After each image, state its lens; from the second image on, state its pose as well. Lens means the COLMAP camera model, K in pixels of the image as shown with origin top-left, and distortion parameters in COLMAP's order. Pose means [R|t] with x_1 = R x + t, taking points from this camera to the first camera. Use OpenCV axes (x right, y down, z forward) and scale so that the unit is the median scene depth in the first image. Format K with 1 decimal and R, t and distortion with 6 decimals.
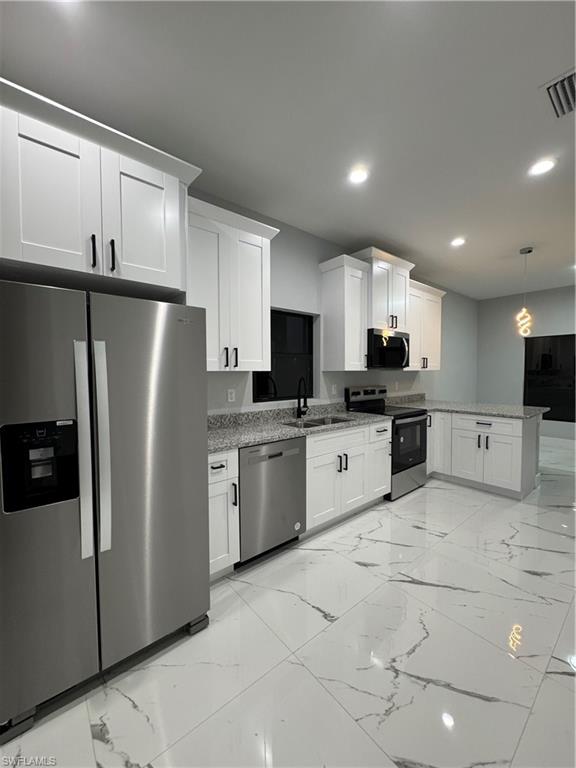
lens RADIAL K [[306.0, 0, 288.3], [0, 306.0, 383.1], [0, 0, 1]] dist [-0.001032, -0.000185]
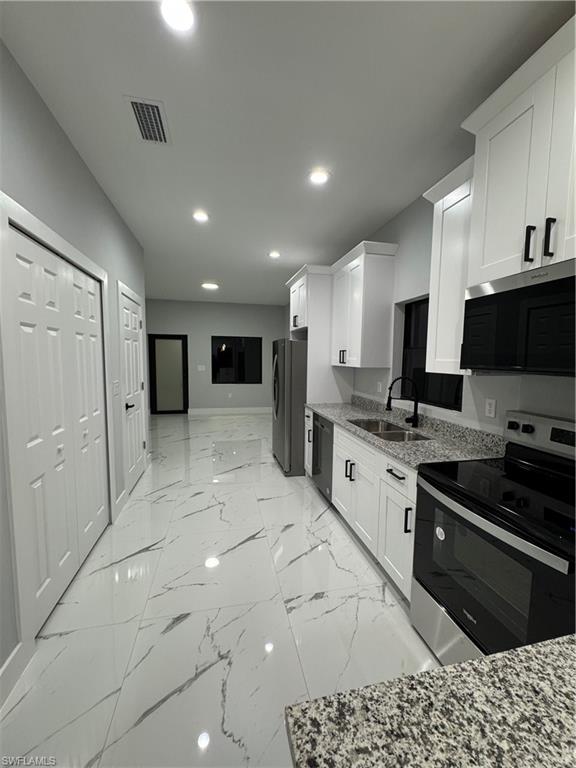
lens RADIAL K [[306.0, 0, 287.7], [0, 306.0, 384.3], [0, 0, 1]] dist [-0.001032, -0.000185]
pose [[-0.453164, 0.077298, -0.888070, 1.019704], [-0.042394, 0.993237, 0.108084, -0.082918], [0.890419, 0.086628, -0.446822, 1.181451]]
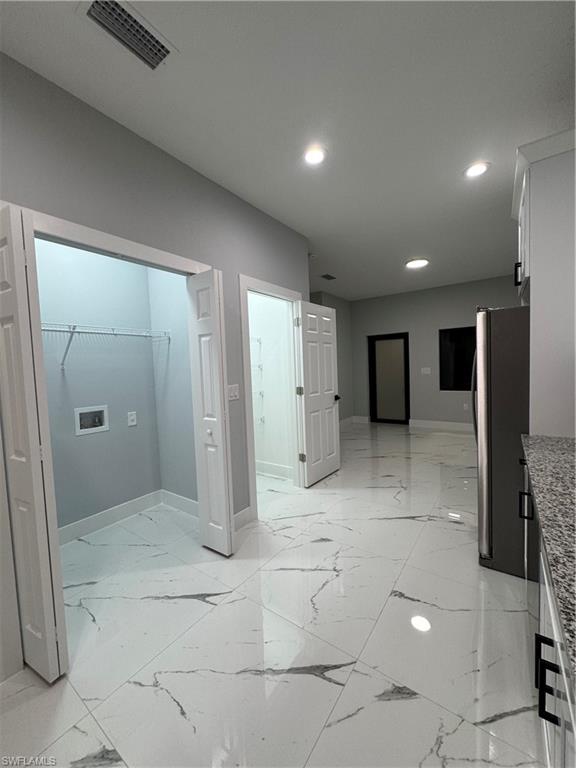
lens RADIAL K [[306.0, 0, 288.1], [0, 306.0, 383.8], [0, 0, 1]] dist [-0.001032, -0.000185]
pose [[-0.965989, 0.056375, -0.252364, 0.448565], [0.034169, 0.995216, 0.091527, -0.041220], [0.256317, 0.079791, -0.963294, 1.150728]]
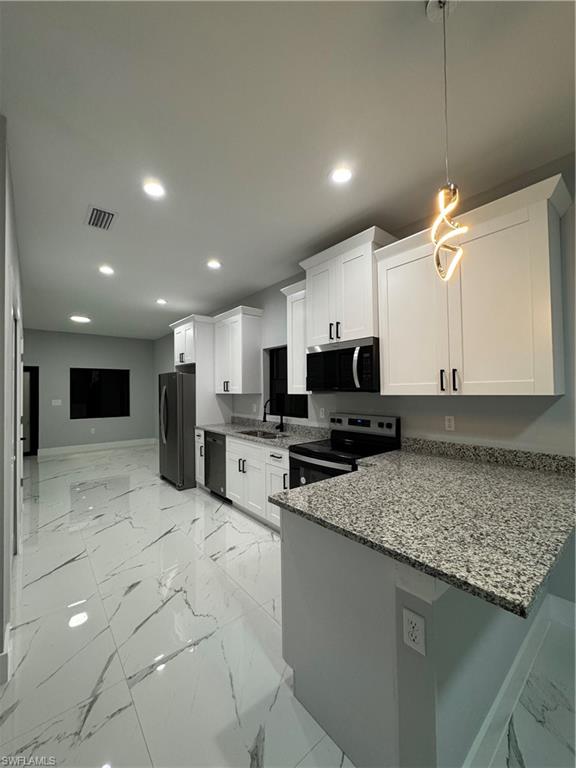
lens RADIAL K [[306.0, 0, 286.4], [0, 306.0, 384.7], [0, 0, 1]] dist [-0.001032, -0.000185]
pose [[-0.007426, -0.009746, -0.999925, 1.421010], [-0.027000, 0.999590, -0.009542, -0.071379], [0.999608, 0.026927, -0.007686, 1.148566]]
